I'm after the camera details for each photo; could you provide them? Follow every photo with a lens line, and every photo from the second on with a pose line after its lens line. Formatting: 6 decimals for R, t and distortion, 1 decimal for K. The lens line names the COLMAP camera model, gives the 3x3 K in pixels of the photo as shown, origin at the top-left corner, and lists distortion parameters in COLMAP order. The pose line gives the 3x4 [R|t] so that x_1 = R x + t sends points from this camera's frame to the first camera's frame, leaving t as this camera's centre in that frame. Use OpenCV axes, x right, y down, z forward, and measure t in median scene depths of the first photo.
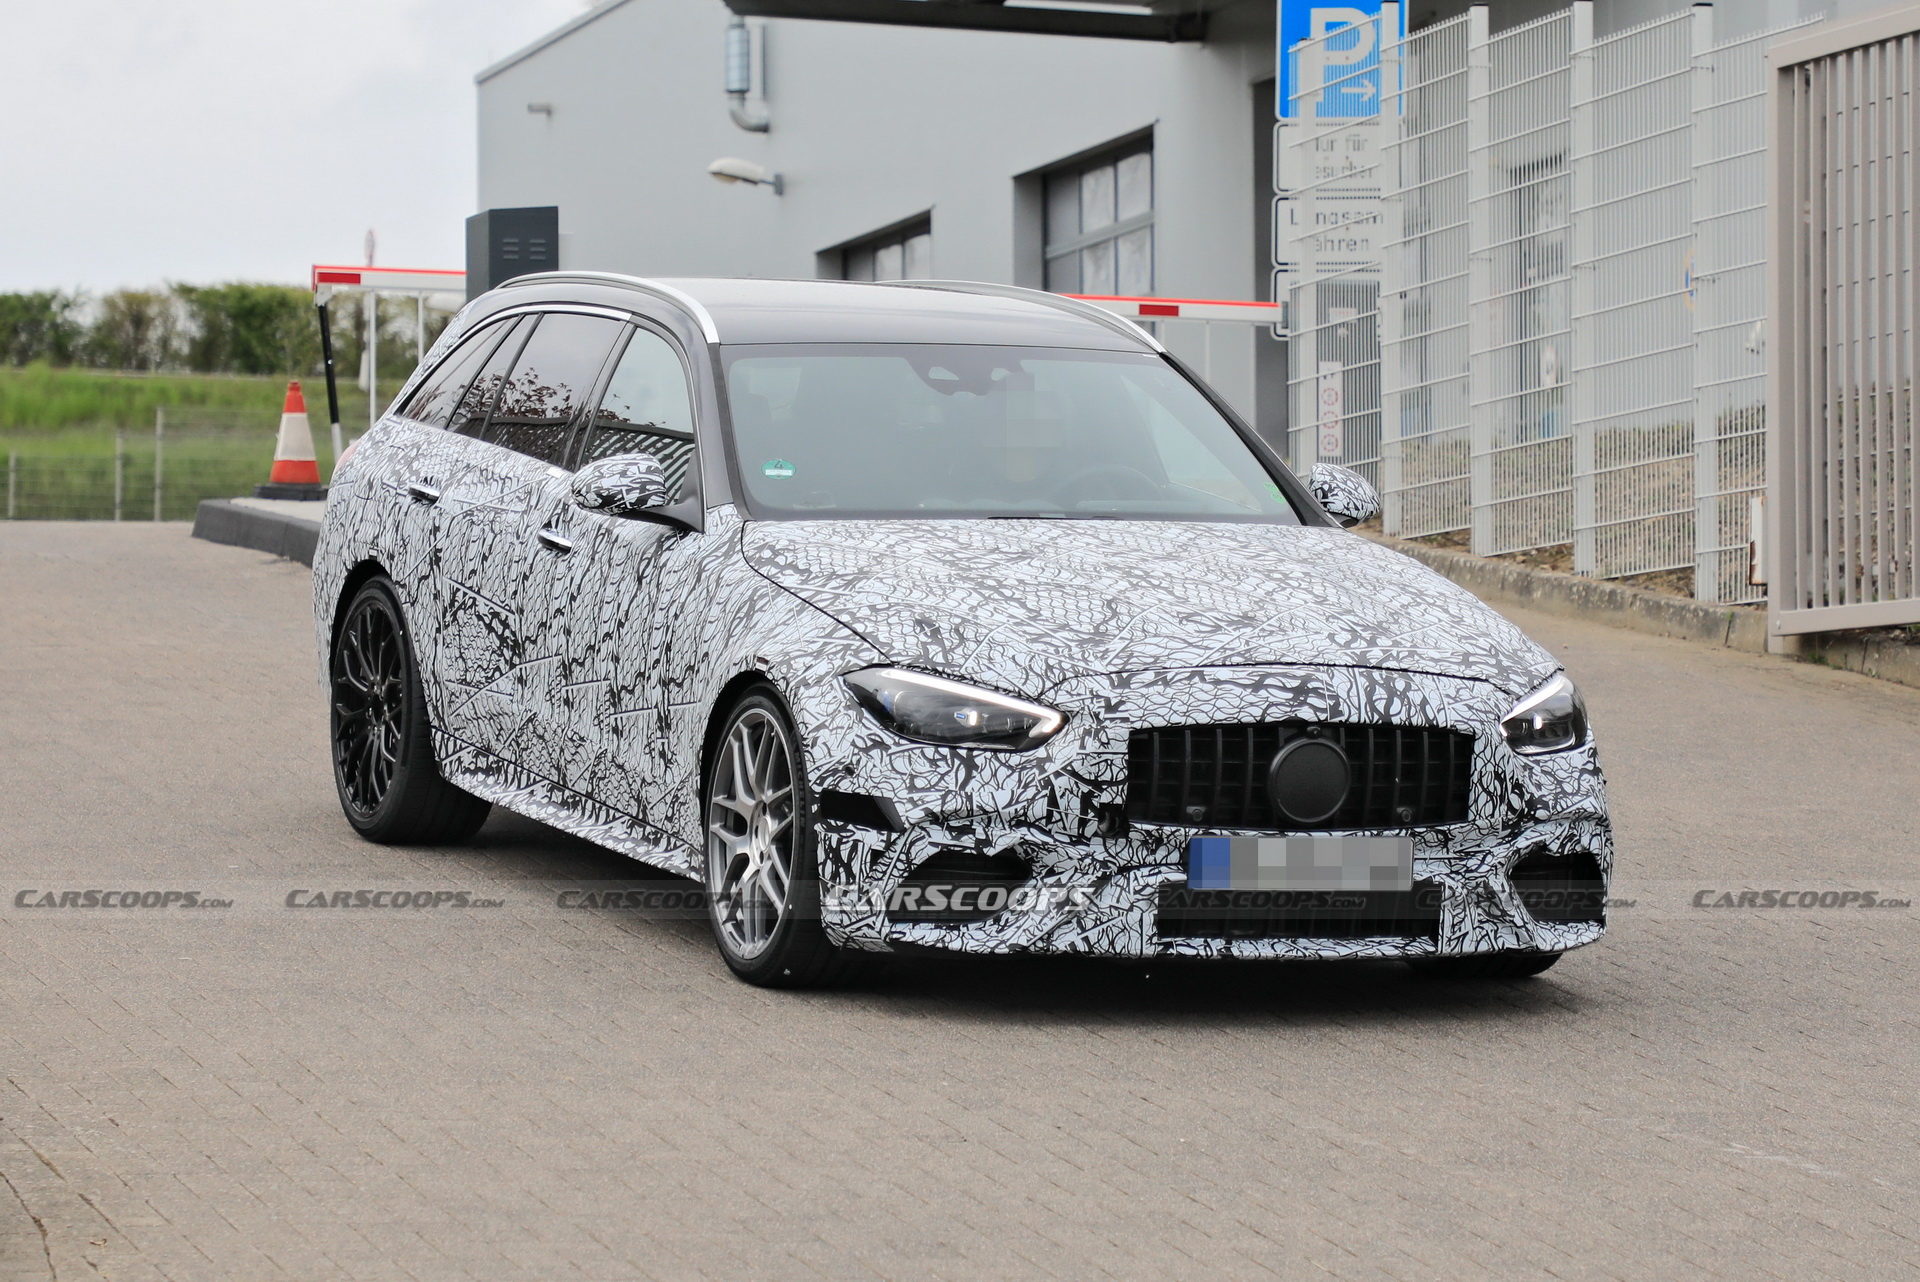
lens RADIAL K [[5368.6, 0, 865.0], [0, 5368.6, 646.6], [0, 0, 1]] dist [-0.063035, -0.464500]
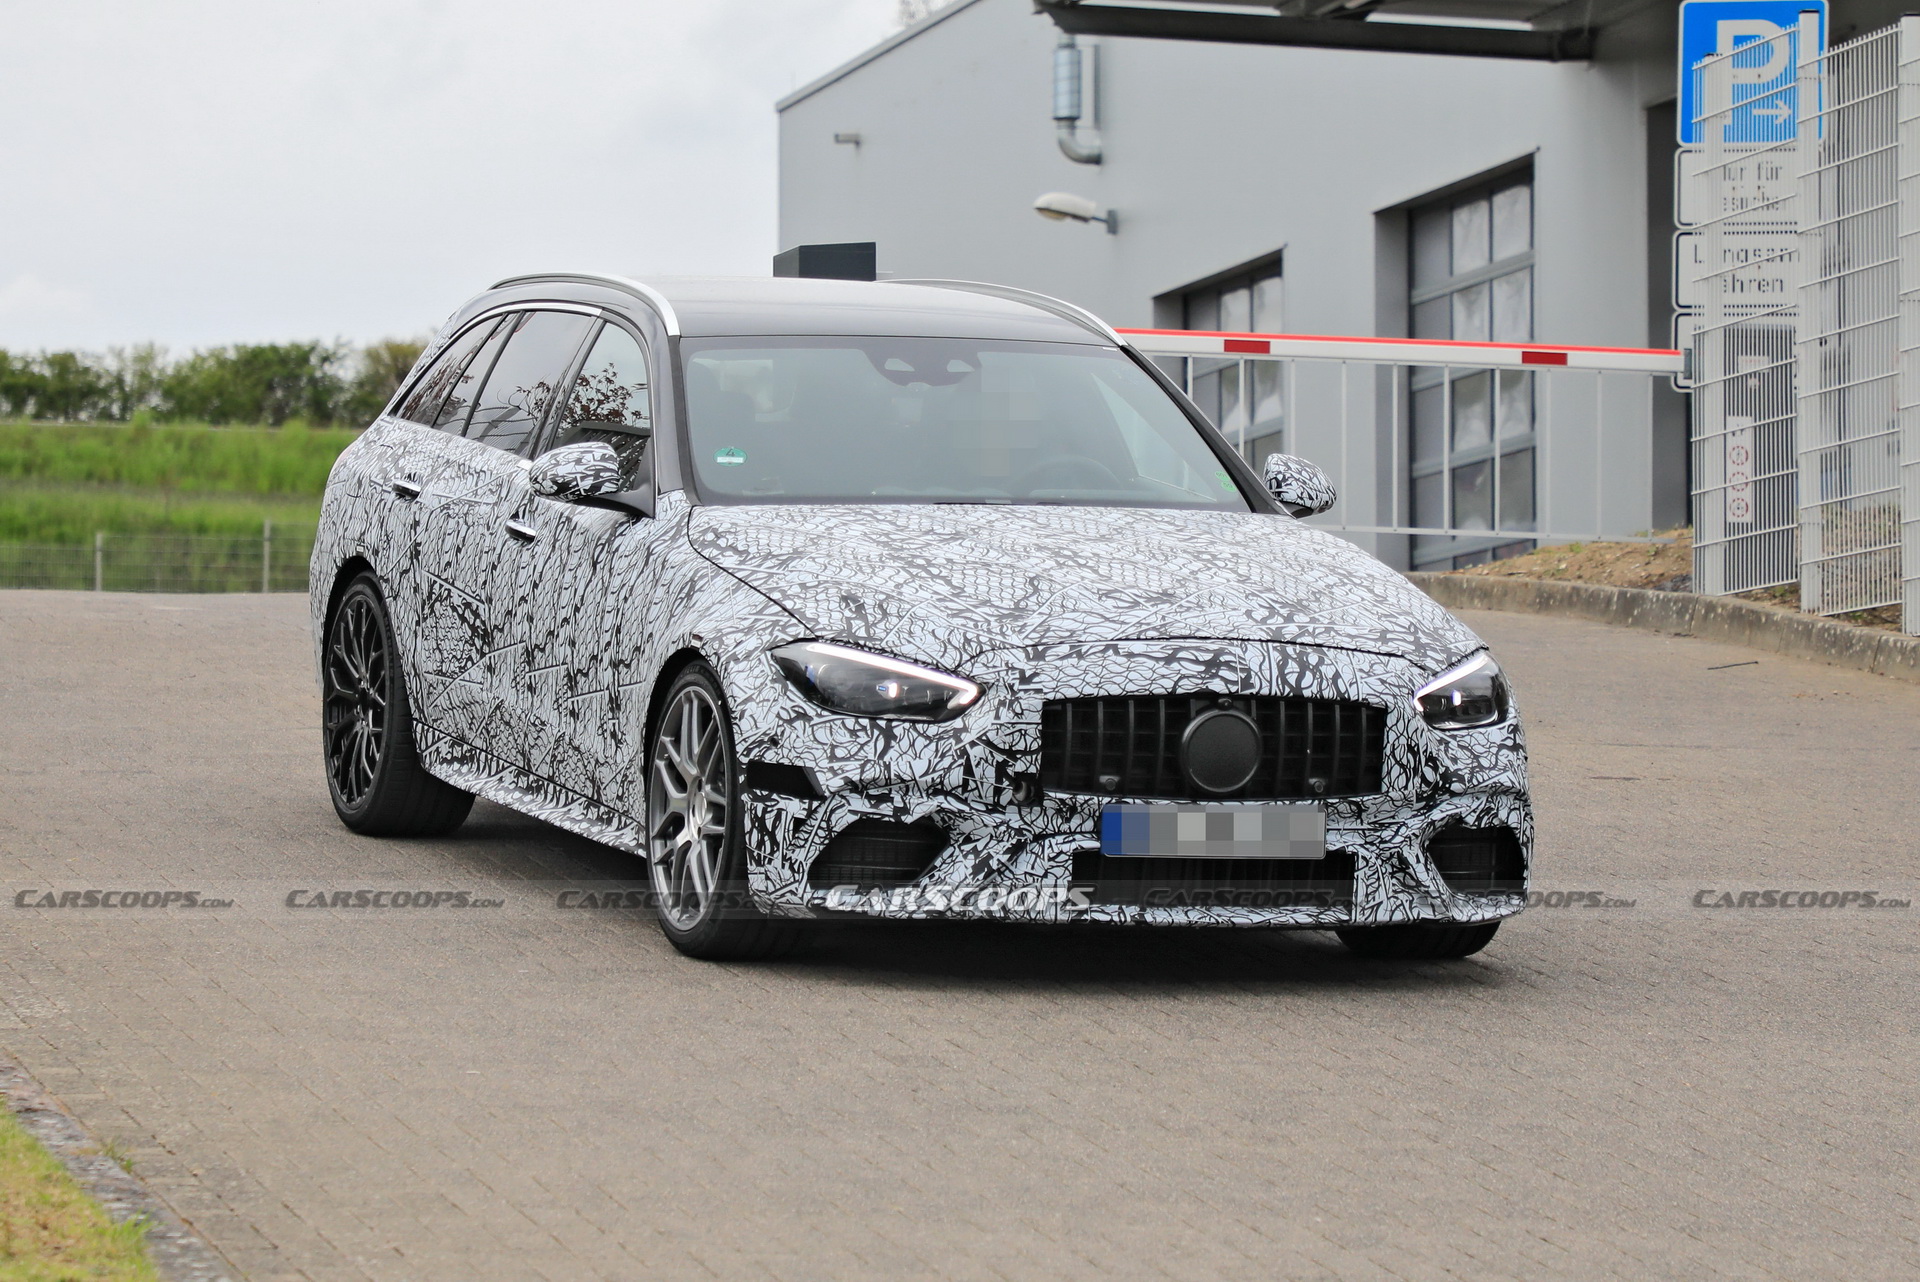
lens RADIAL K [[5645.2, 0, 873.3], [0, 5645.2, 636.9], [0, 0, 1]] dist [0.048584, -0.049022]
pose [[0.999507, 0.000036, -0.031389, 0.049557], [-0.000489, 0.999896, -0.014402, 0.018416], [0.031386, 0.014411, 0.999403, -0.079707]]
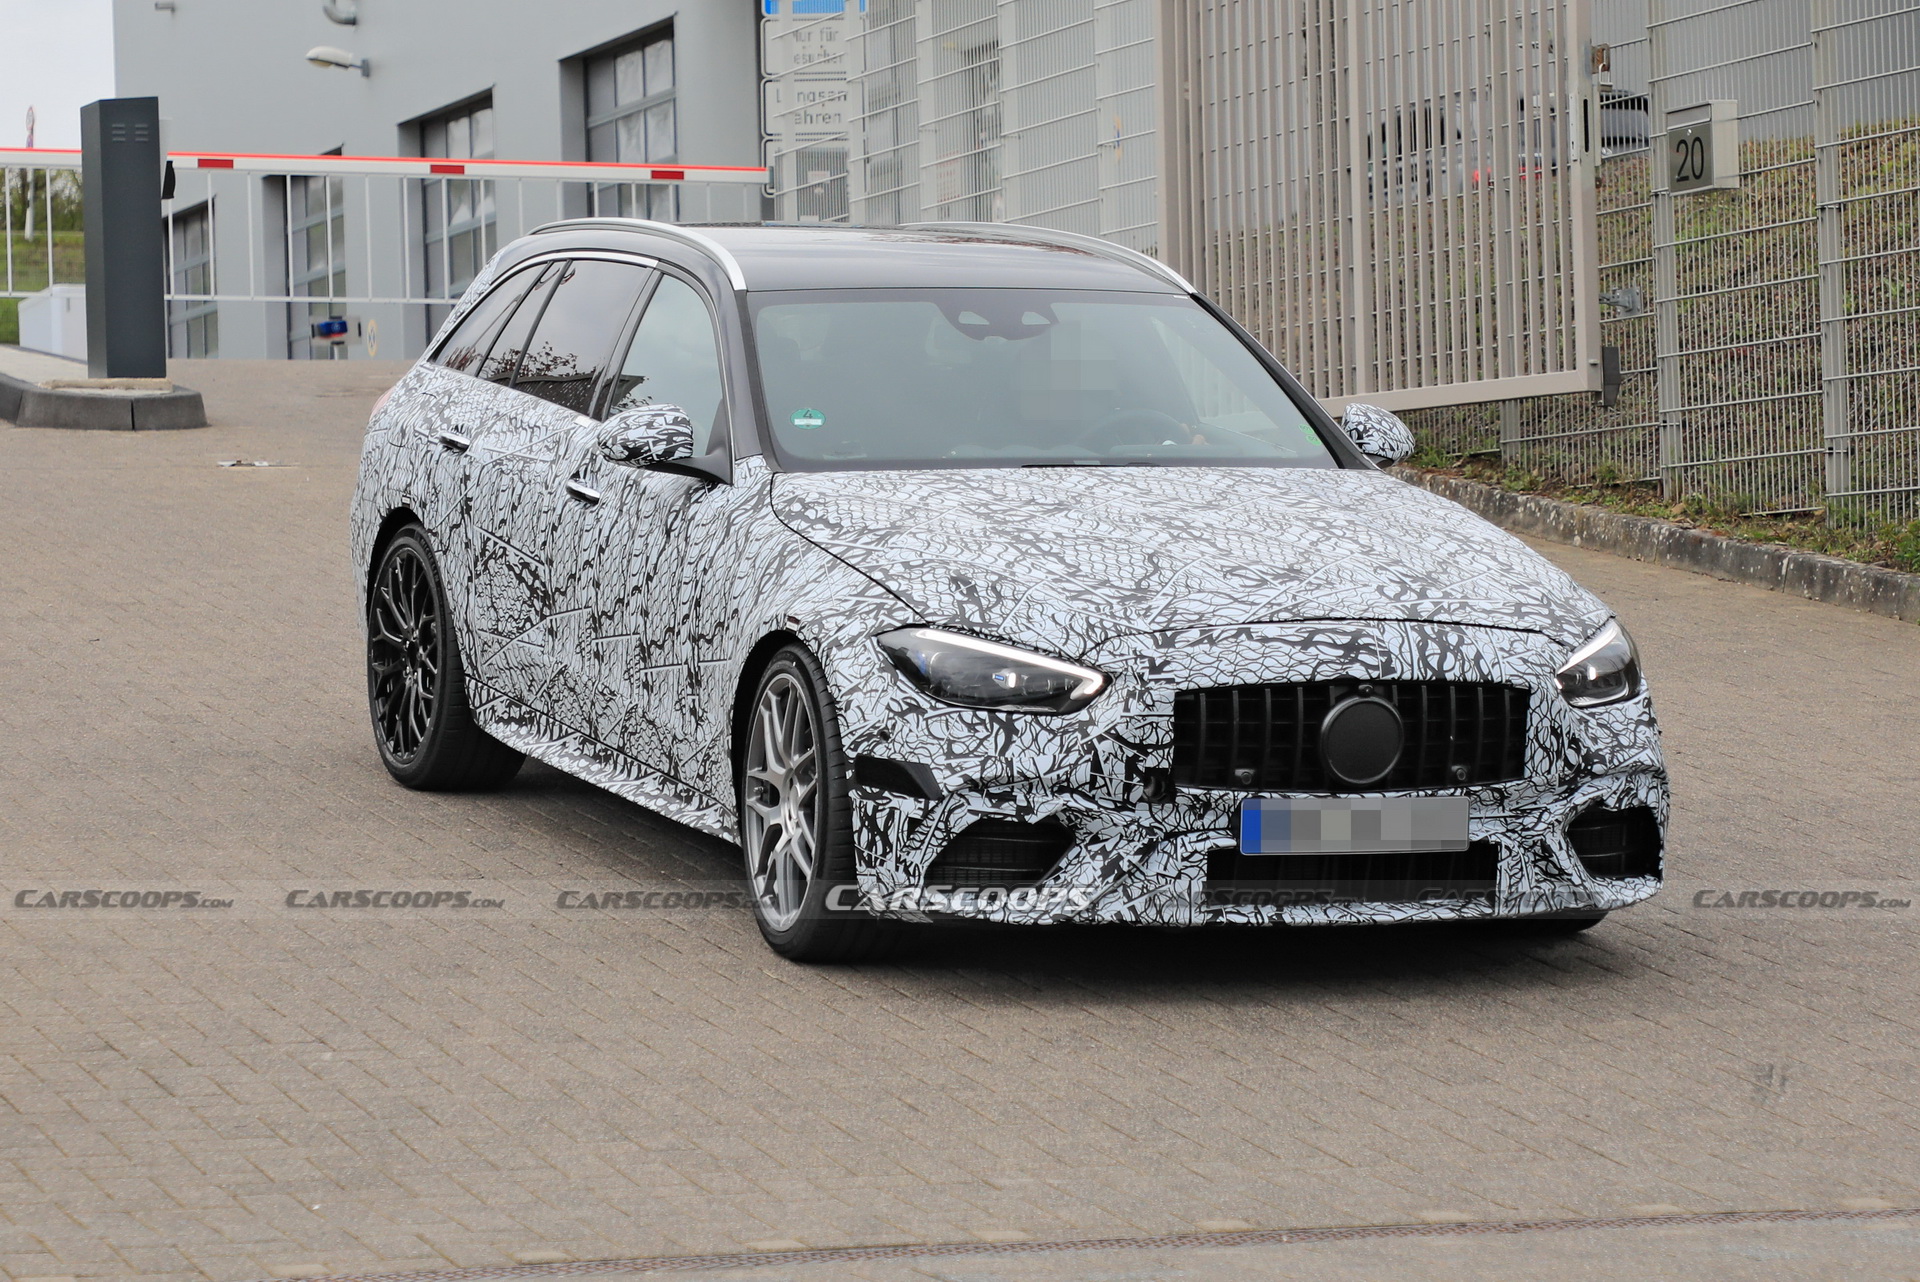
lens RADIAL K [[4650.0, 0, 960.0], [0, 4650.0, 641.0], [0, 0, 1]] dist [0.034906, -0.135268]
pose [[0.999812, -0.012661, 0.014694, -0.001412], [0.012318, 0.999655, 0.023180, -0.012989], [-0.014983, -0.022994, 0.999623, 0.163110]]
